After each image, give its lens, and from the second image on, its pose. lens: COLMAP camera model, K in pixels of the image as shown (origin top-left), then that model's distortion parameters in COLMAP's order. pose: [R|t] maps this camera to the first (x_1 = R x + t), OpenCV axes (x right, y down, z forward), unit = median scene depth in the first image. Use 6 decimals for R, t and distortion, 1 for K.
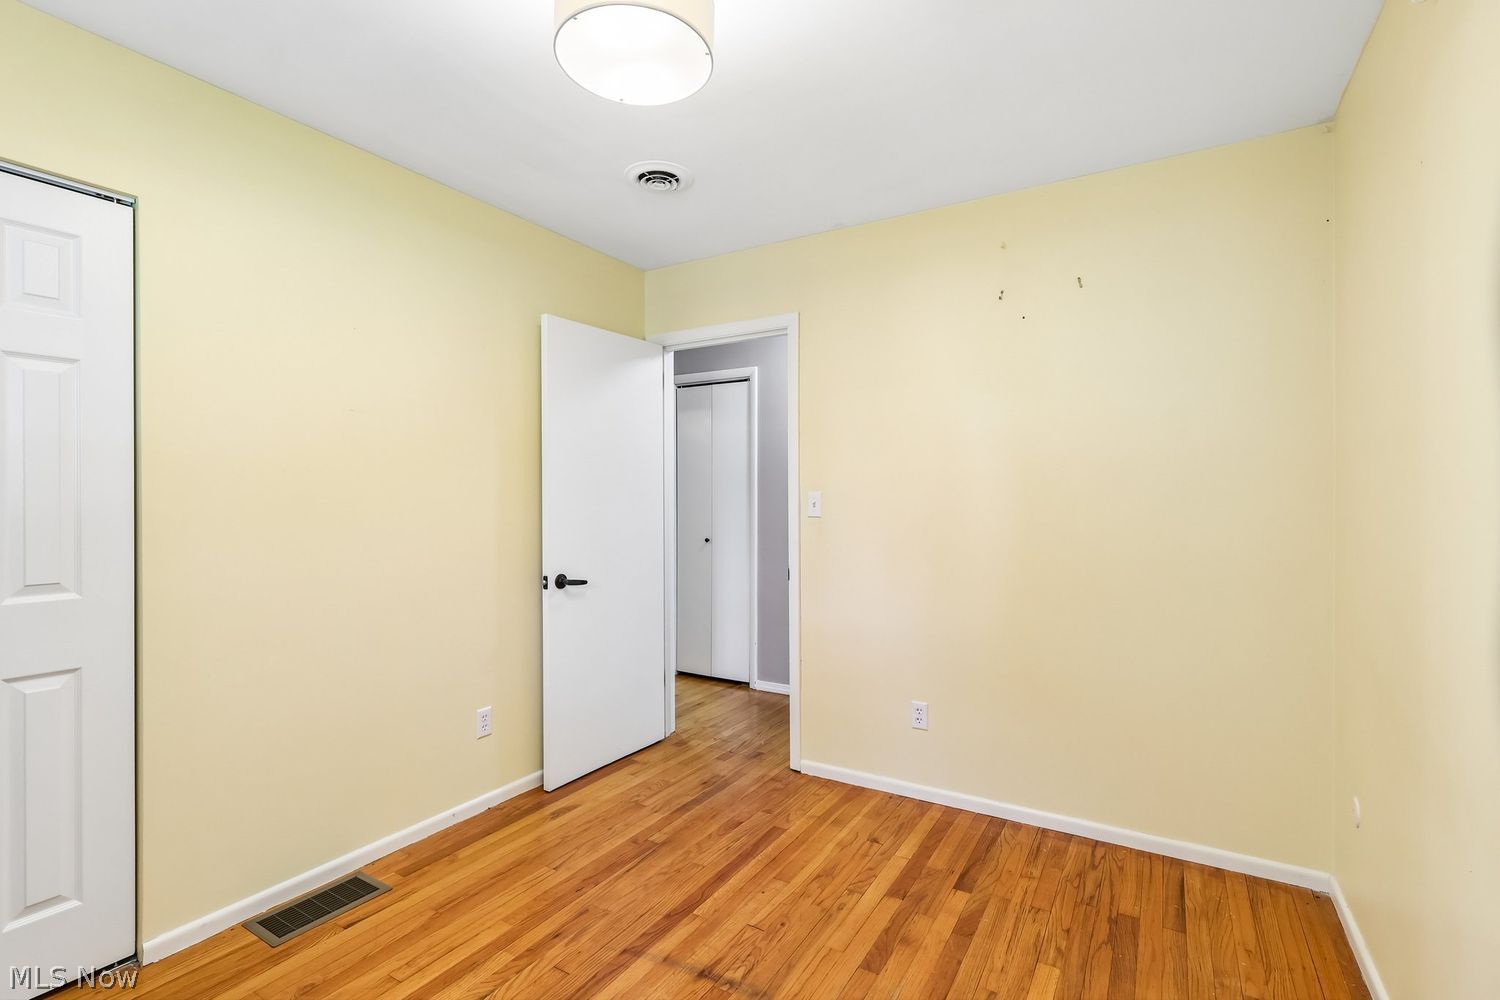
lens RADIAL K [[693.7, 0, 744.2], [0, 693.7, 504.3], [0, 0, 1]] dist [0.000711, 0.000315]
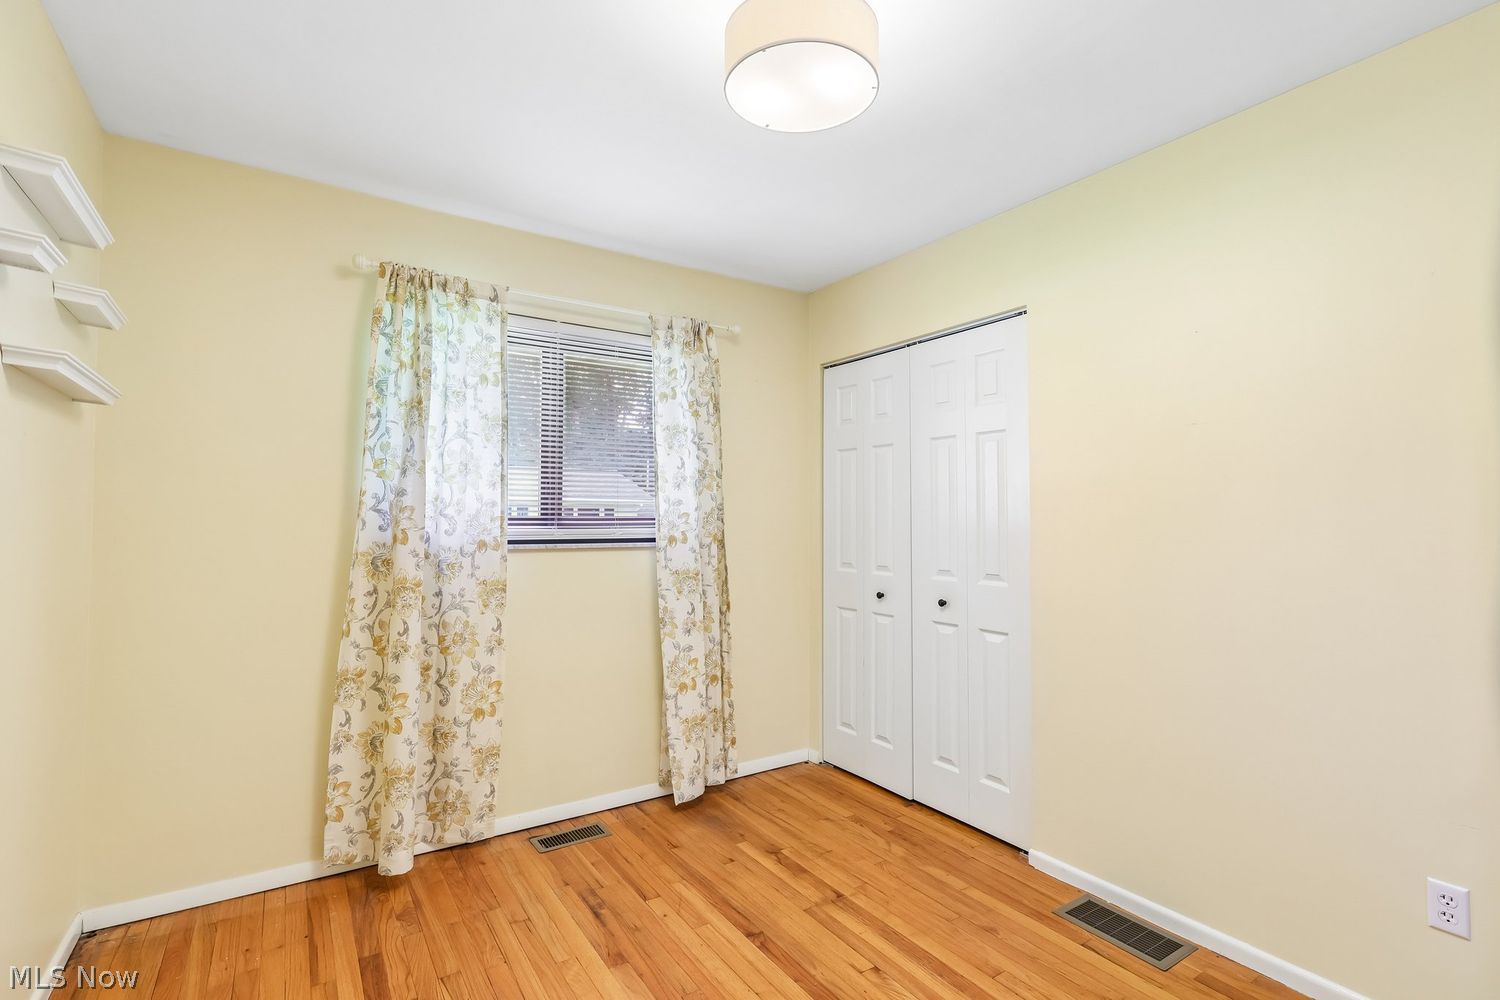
lens RADIAL K [[693.7, 0, 744.2], [0, 693.7, 504.3], [0, 0, 1]] dist [0.000711, 0.000315]
pose [[-0.429765, -0.022238, -0.902667, 0.600635], [-0.013315, 0.999744, -0.018290, -0.006465], [0.902842, 0.004158, -0.429952, 1.051050]]
